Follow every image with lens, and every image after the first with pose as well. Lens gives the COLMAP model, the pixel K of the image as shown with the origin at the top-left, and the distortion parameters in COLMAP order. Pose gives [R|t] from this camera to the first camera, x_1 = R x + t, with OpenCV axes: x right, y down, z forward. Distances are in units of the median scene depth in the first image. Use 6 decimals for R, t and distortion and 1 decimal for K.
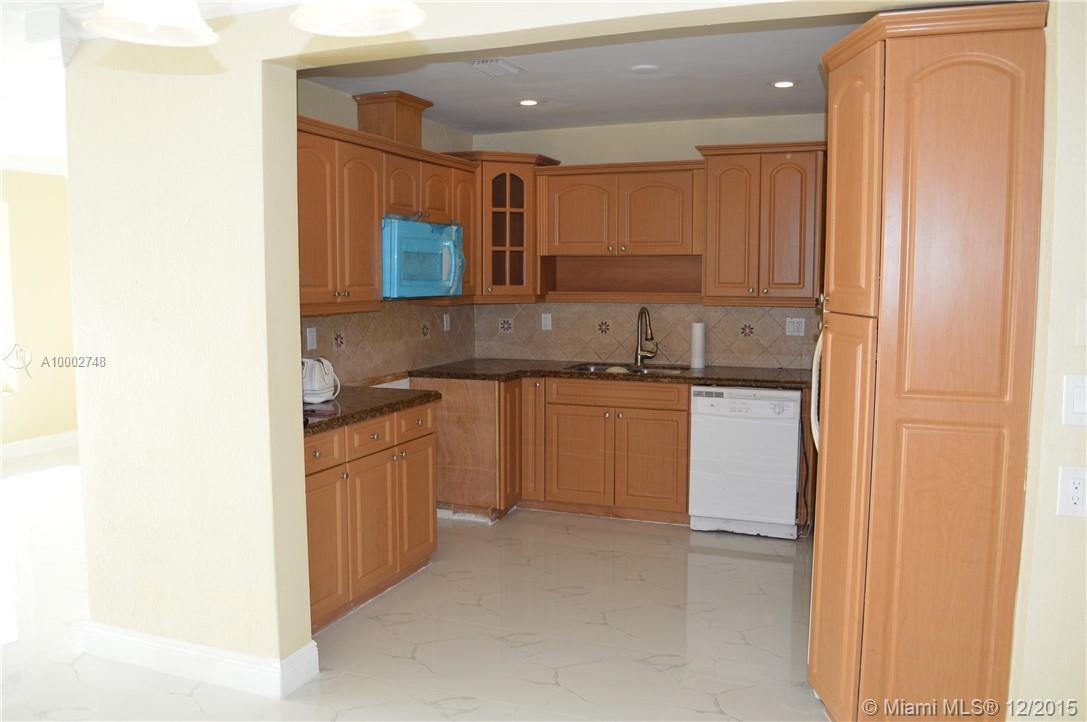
lens RADIAL K [[870.0, 0, 544.9], [0, 870.0, 361.5], [0, 0, 1]] dist [-0.082835, 0.012077]
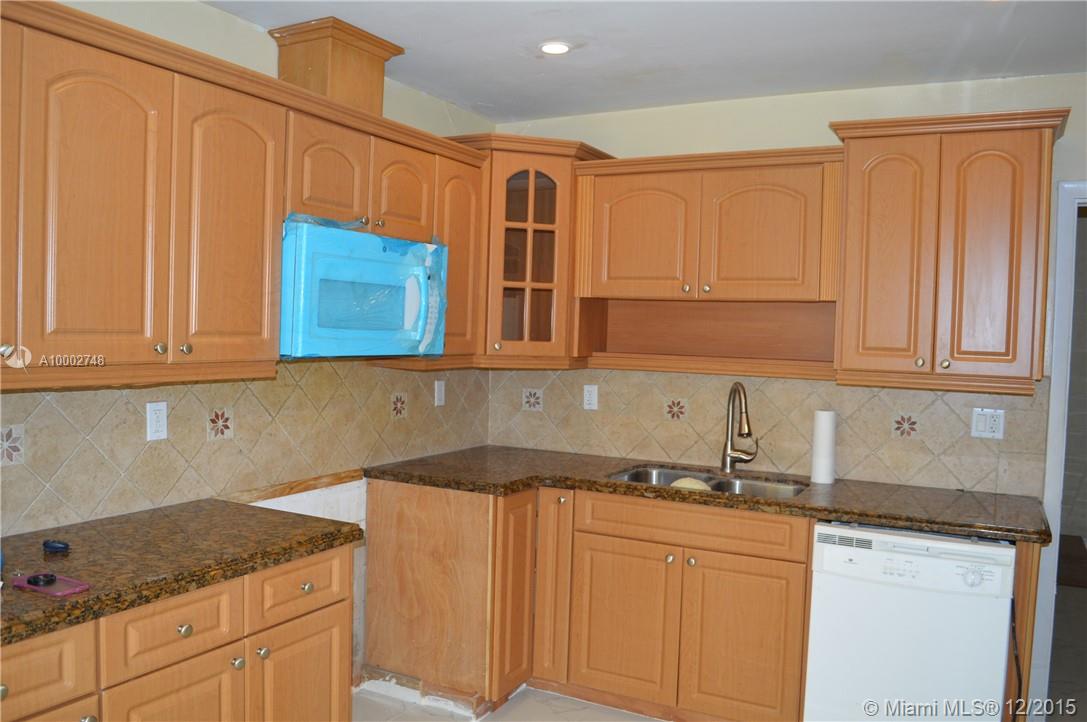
lens RADIAL K [[870.0, 0, 542.0], [0, 870.0, 362.2], [0, 0, 1]] dist [-0.082835, 0.012077]
pose [[0.992417, 0.033620, -0.118231, 0.049194], [-0.040780, 0.997444, -0.058668, -0.036301], [0.115956, 0.063045, 0.991252, 0.378698]]
